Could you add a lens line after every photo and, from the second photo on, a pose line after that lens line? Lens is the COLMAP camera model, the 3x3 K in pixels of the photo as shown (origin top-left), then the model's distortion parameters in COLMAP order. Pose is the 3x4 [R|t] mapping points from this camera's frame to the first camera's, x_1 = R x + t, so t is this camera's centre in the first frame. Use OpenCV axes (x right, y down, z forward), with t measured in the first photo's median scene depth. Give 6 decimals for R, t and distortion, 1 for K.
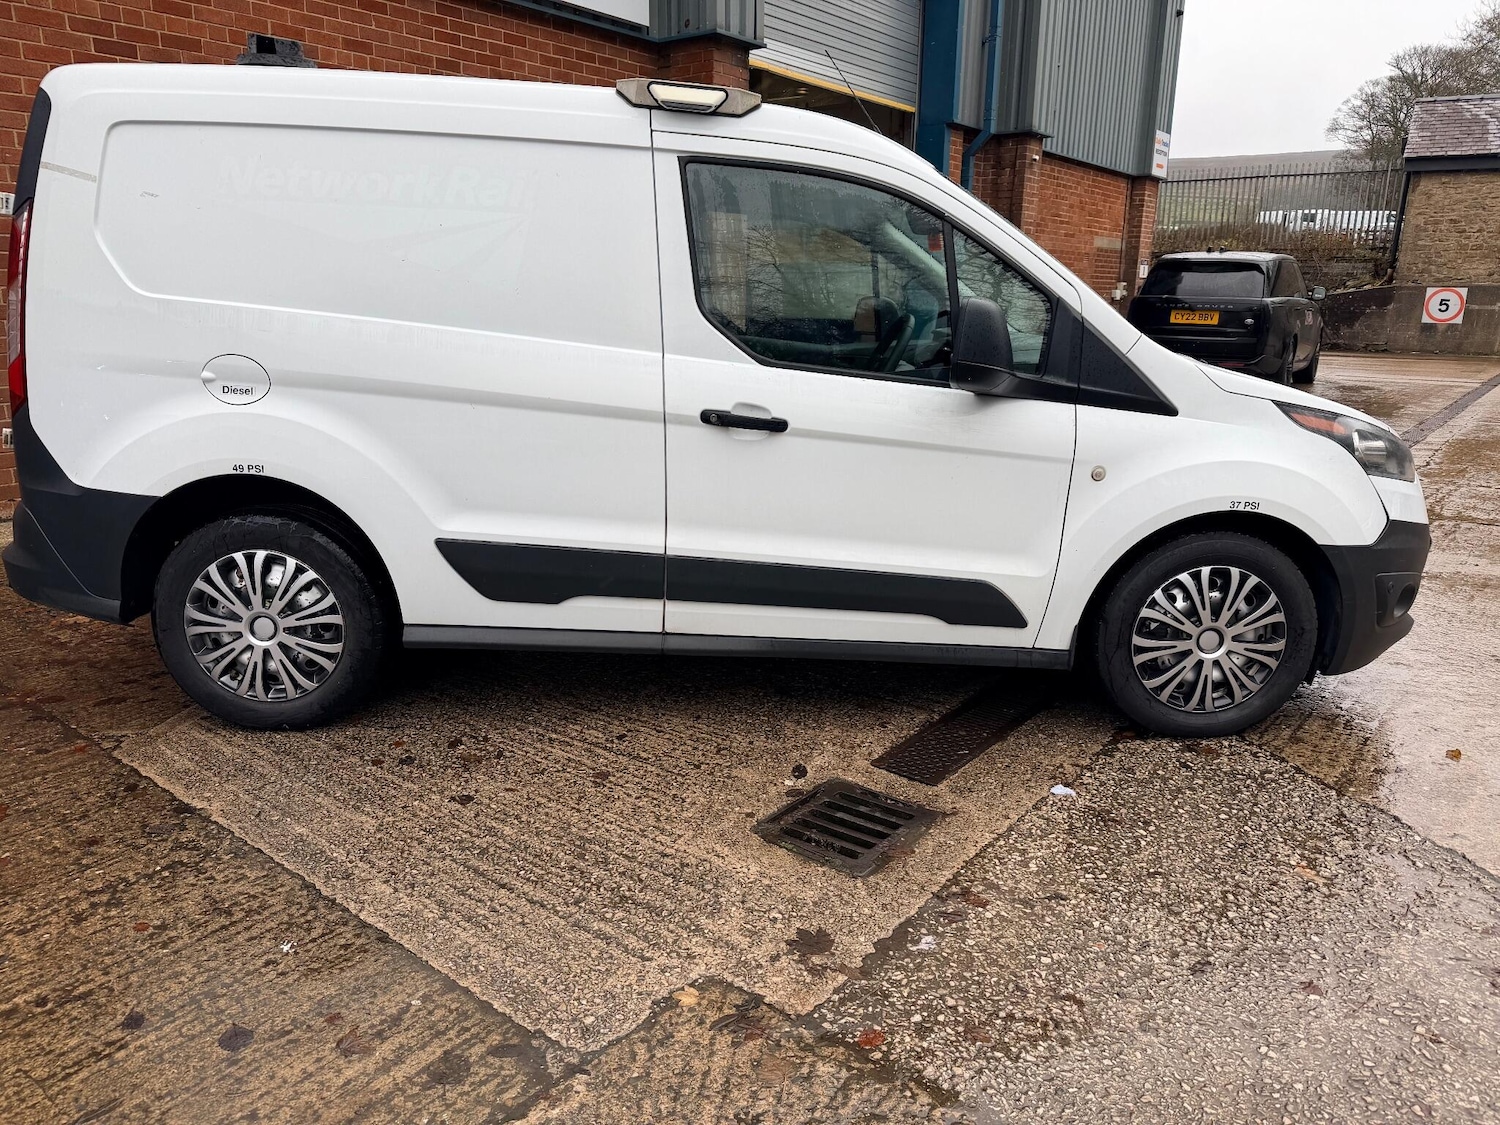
lens RADIAL K [[1123.4, 0, 651.0], [0, 1123.4, 586.8], [0, 0, 1]] dist [0.128545, -0.240005]
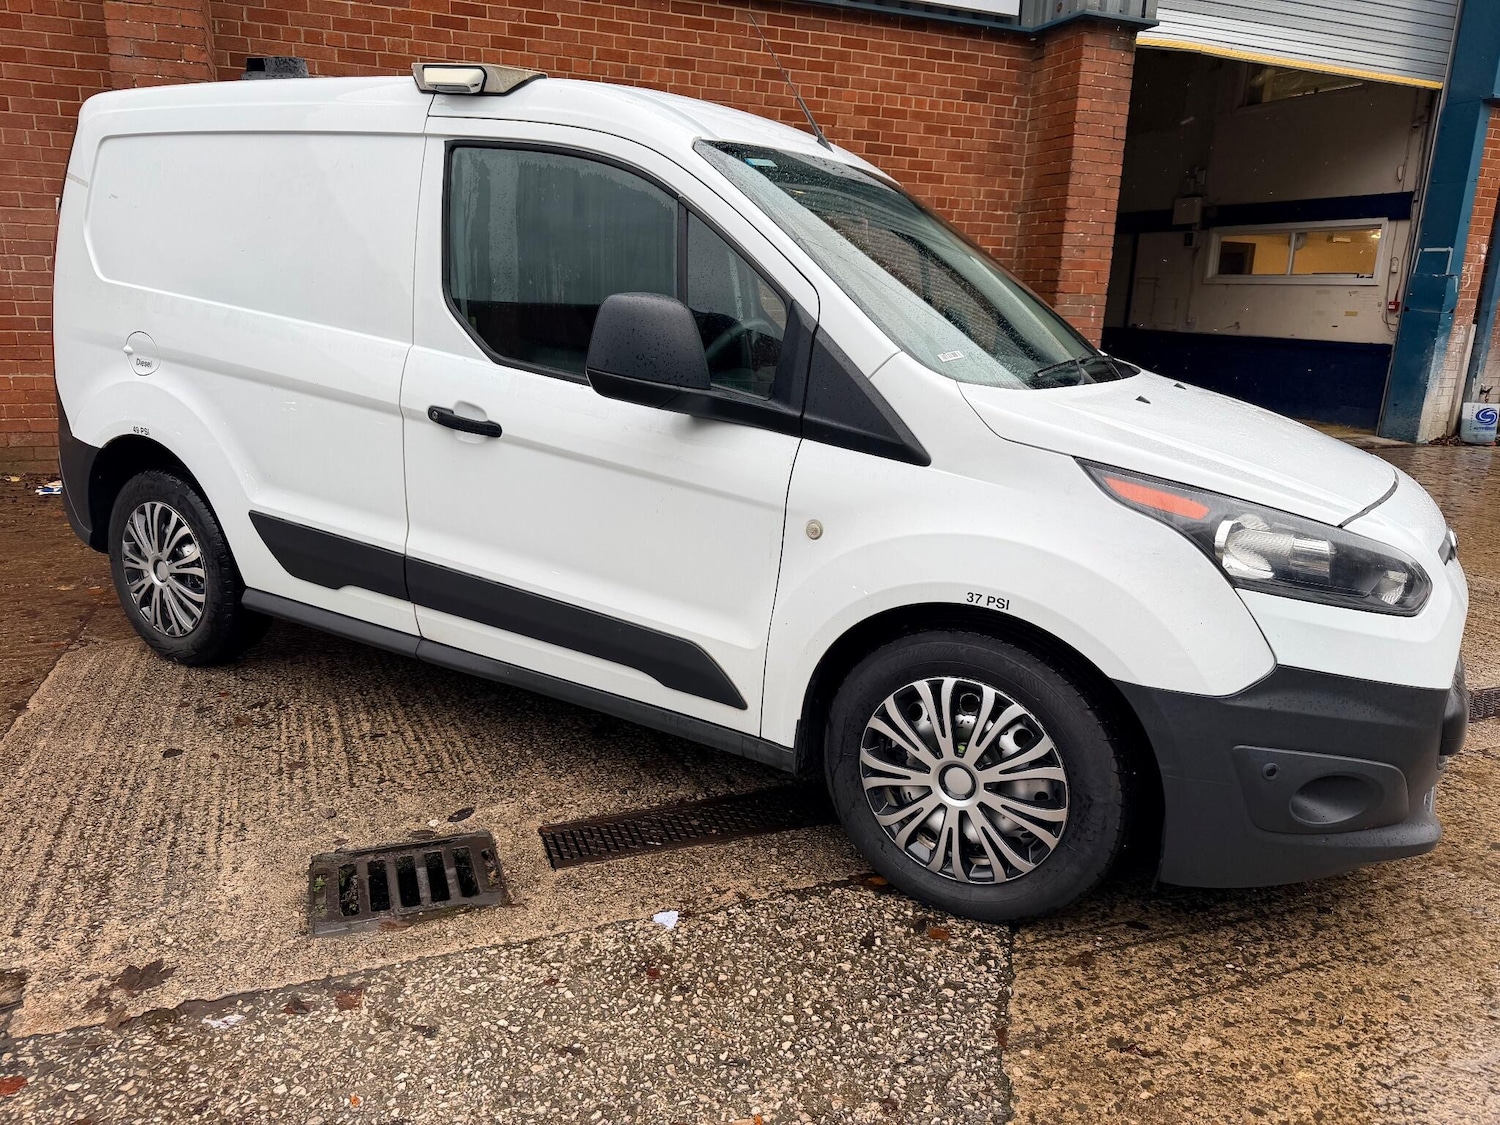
lens RADIAL K [[1087.7, 0, 754.0], [0, 1087.7, 565.3], [0, 0, 1]] dist [0.052560, -0.084197]
pose [[0.852730, 0.143443, -0.502271, 0.721578], [-0.154093, 0.987844, 0.020505, -0.083359], [0.499107, 0.059911, 0.864467, 0.345231]]
